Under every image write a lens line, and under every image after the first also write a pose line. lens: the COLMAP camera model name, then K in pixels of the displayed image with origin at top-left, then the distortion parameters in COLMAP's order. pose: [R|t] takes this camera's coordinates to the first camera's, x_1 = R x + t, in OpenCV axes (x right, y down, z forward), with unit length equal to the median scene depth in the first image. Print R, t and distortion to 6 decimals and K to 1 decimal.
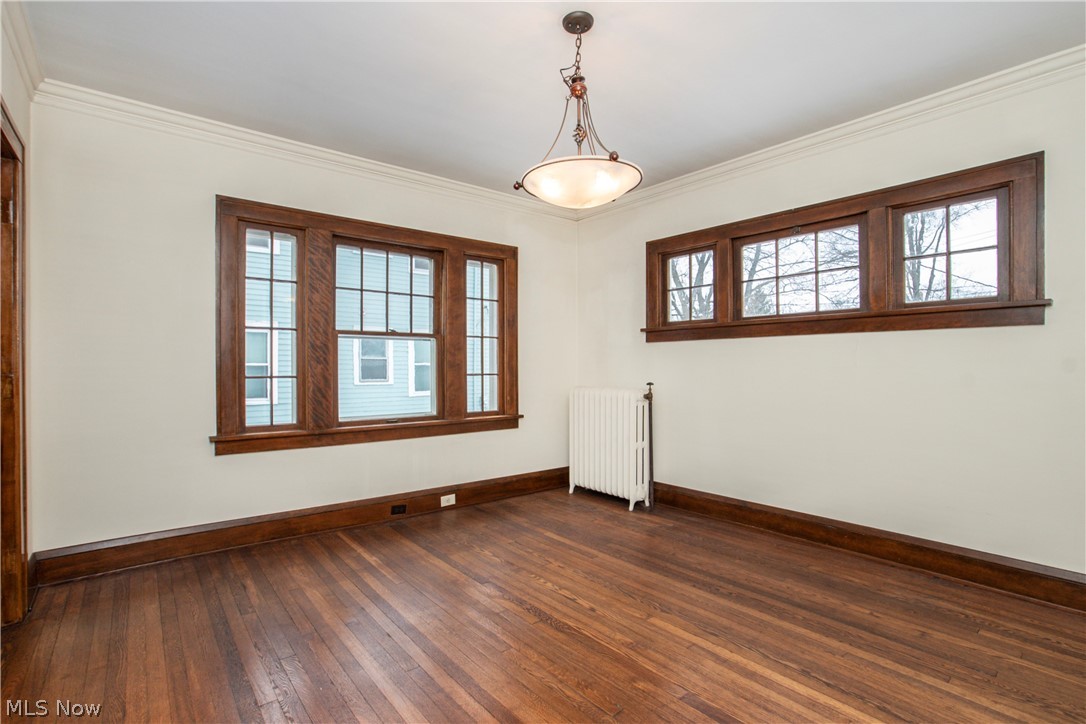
lens RADIAL K [[519.0, 0, 573.1], [0, 519.0, 368.2], [0, 0, 1]] dist [-0.067686, 0.032544]
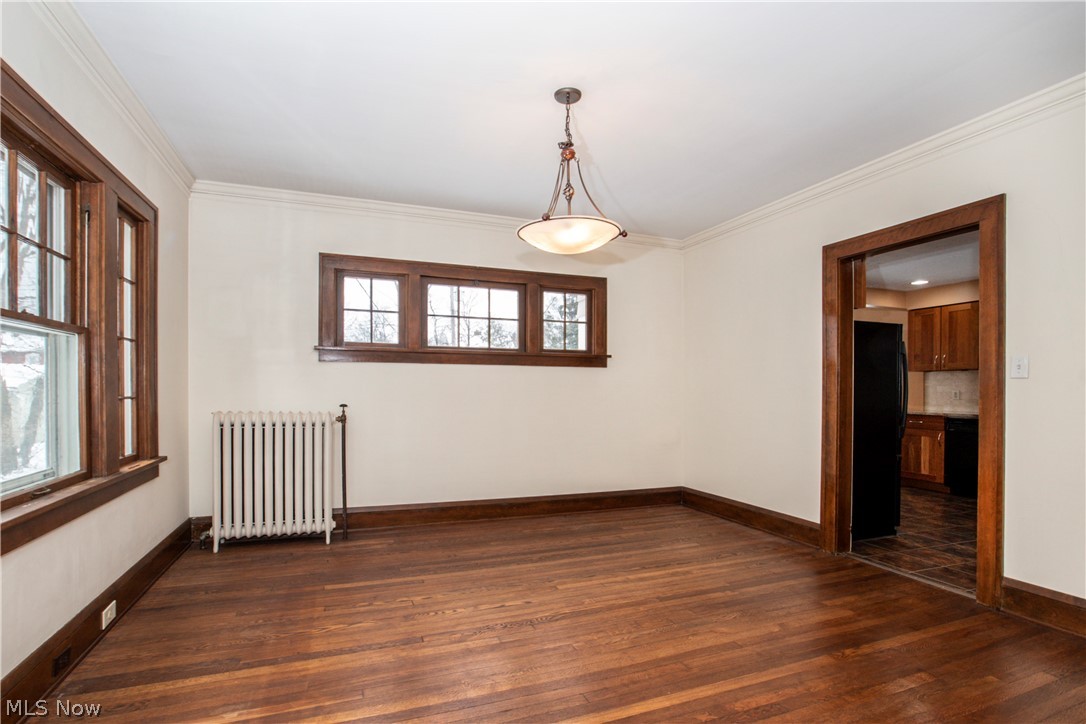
lens RADIAL K [[497.1, 0, 525.5], [0, 497.1, 394.5], [0, 0, 1]] dist [-0.089429, 0.050508]
pose [[0.355329, -0.006759, 0.934717, -0.736432], [-0.006837, 0.999928, 0.009829, -0.001959], [-0.934716, -0.009884, 0.355258, 0.466626]]
